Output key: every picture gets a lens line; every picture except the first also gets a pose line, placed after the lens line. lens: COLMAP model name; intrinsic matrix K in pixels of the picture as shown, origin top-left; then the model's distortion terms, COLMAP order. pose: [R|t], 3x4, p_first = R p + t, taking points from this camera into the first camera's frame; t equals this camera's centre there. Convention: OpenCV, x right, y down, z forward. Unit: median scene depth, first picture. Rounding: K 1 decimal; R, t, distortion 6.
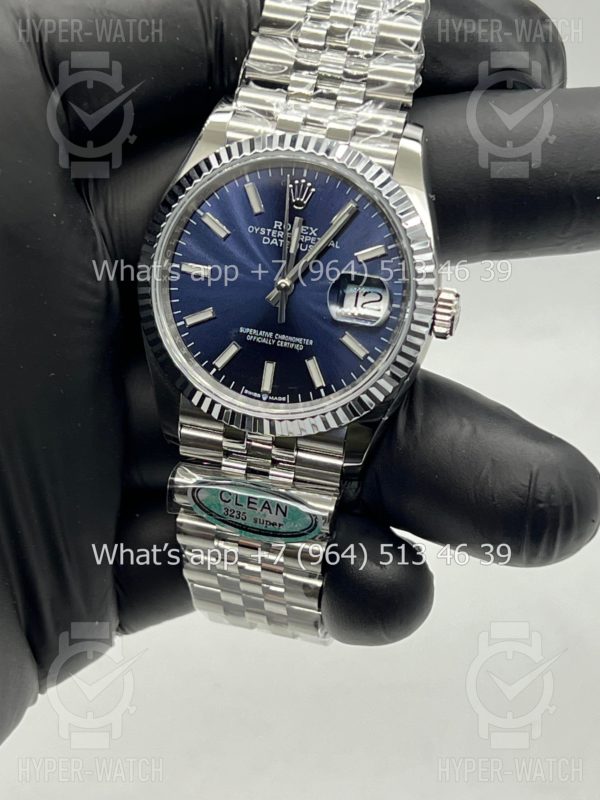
lens RADIAL K [[1794.9, 0, 308.2], [0, 1794.9, 368.1], [0, 0, 1]] dist [0.331735, 0.000000]
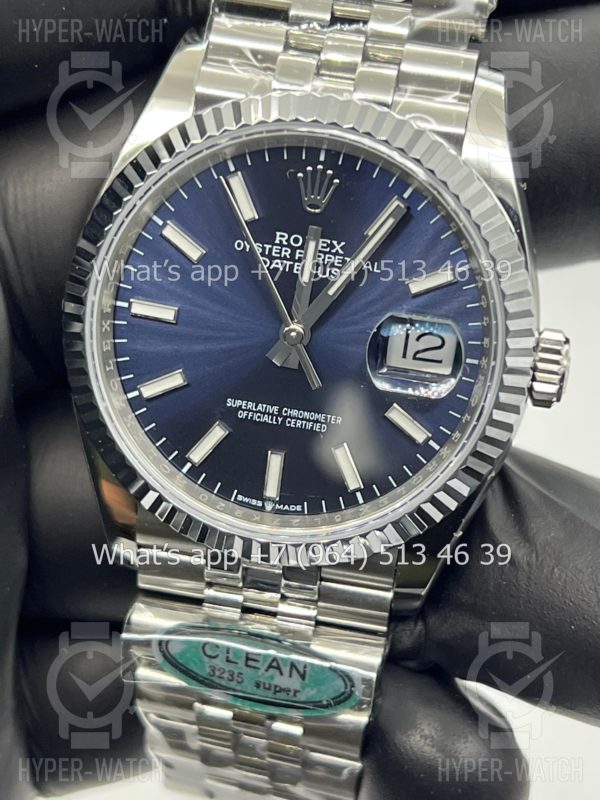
lens RADIAL K [[1794.9, 0, 311.2], [0, 1794.9, 407.4], [0, 0, 1]] dist [0.331735, 0.000000]
pose [[0.998023, -0.035778, 0.051664, -0.041180], [0.030503, 0.994570, 0.099502, -0.082627], [-0.054944, -0.097729, 0.993695, 0.361373]]
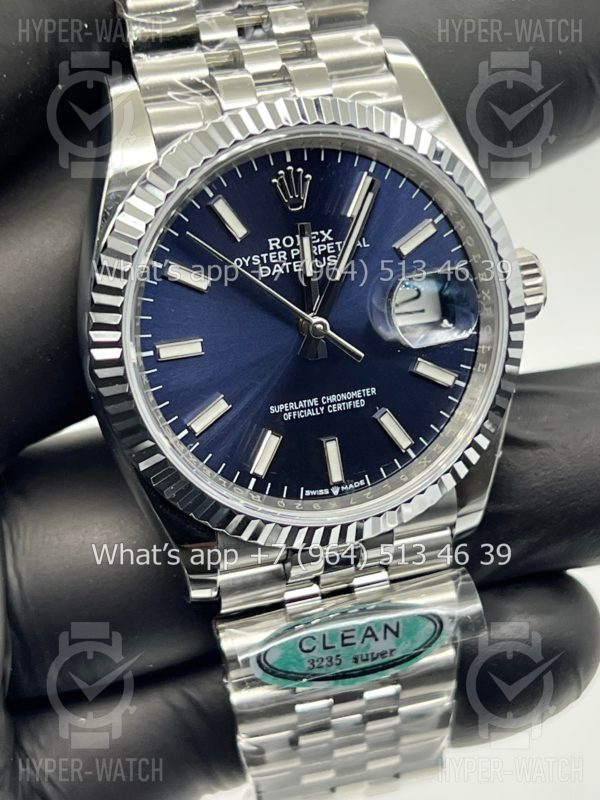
lens RADIAL K [[1794.9, 0, 306.7], [0, 1794.9, 398.9], [0, 0, 1]] dist [0.331735, 0.000000]
pose [[0.853333, -0.359024, 0.378054, -0.277273], [0.319903, 0.933133, 0.164086, -0.130709], [-0.411686, -0.019079, 0.911126, 0.387295]]
